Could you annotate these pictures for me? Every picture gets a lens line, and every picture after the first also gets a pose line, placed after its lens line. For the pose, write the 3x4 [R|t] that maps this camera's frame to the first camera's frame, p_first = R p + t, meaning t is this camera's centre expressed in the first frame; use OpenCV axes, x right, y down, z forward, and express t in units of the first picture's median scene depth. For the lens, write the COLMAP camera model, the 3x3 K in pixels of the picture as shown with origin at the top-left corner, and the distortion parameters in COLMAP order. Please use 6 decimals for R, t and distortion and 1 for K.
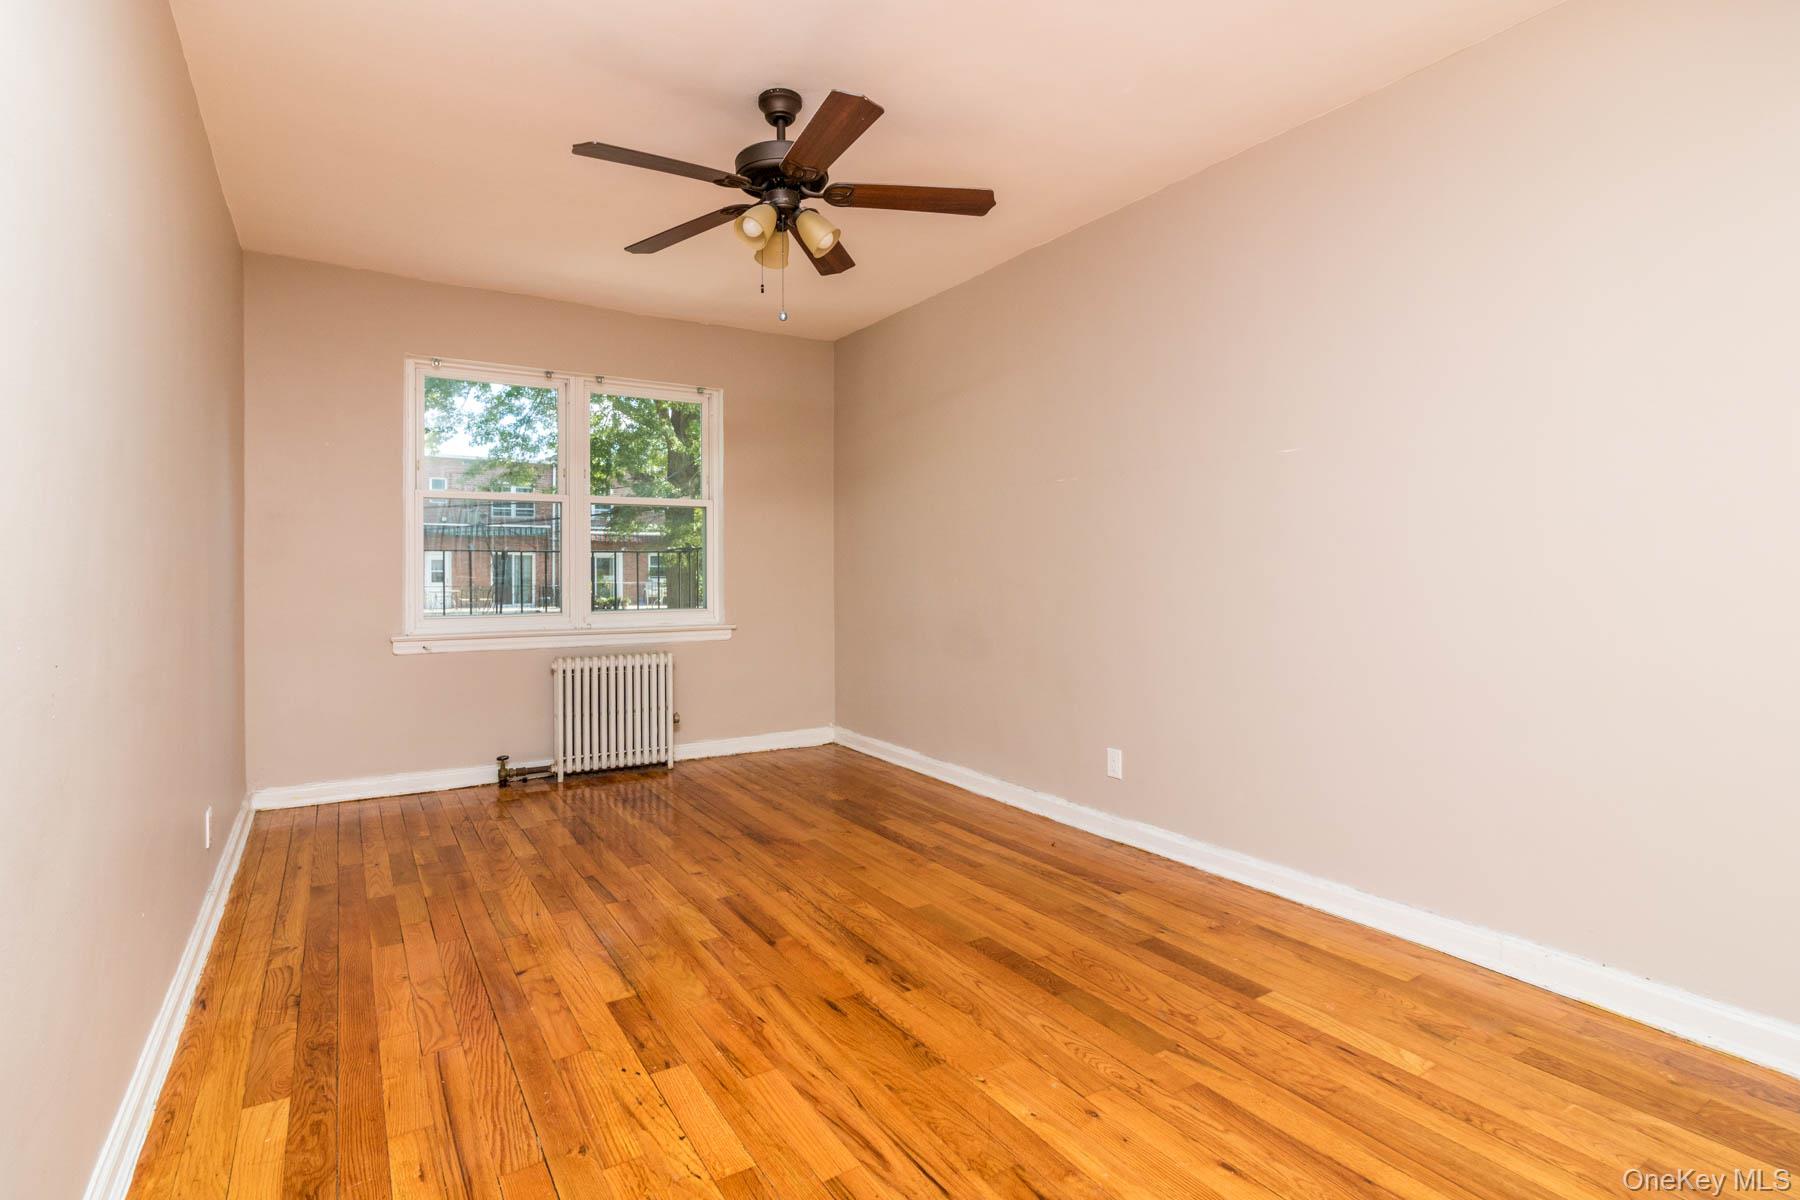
lens RADIAL K [[853.4, 0, 907.0], [0, 853.4, 588.0], [0, 0, 1]] dist [0.000573, -0.000685]
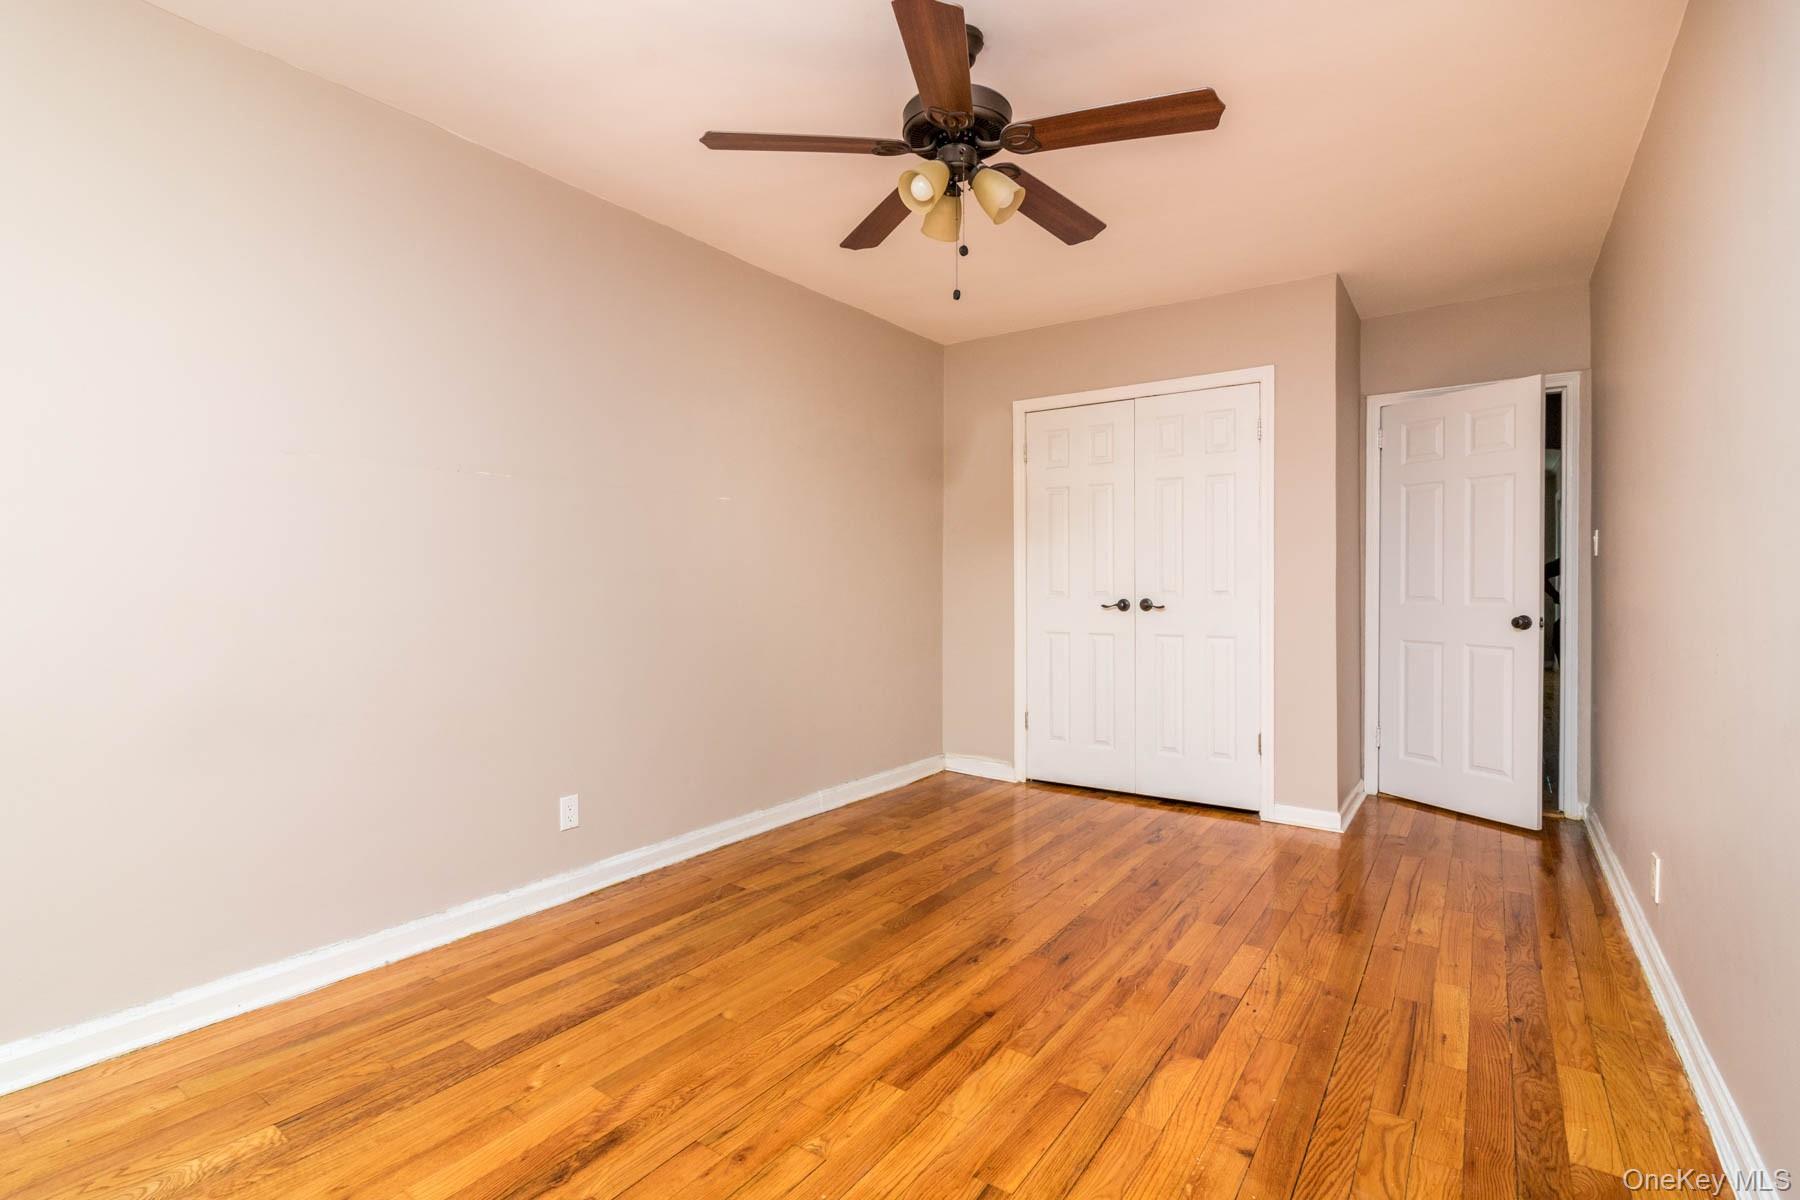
lens RADIAL K [[853.4, 0, 895.7], [0, 853.4, 594.5], [0, 0, 1]] dist [0.000573, -0.000685]
pose [[-0.366077, -0.005533, 0.930568, -1.028705], [0.024756, 0.999571, 0.015682, -0.018103], [-0.930255, 0.028778, -0.365782, 1.564576]]
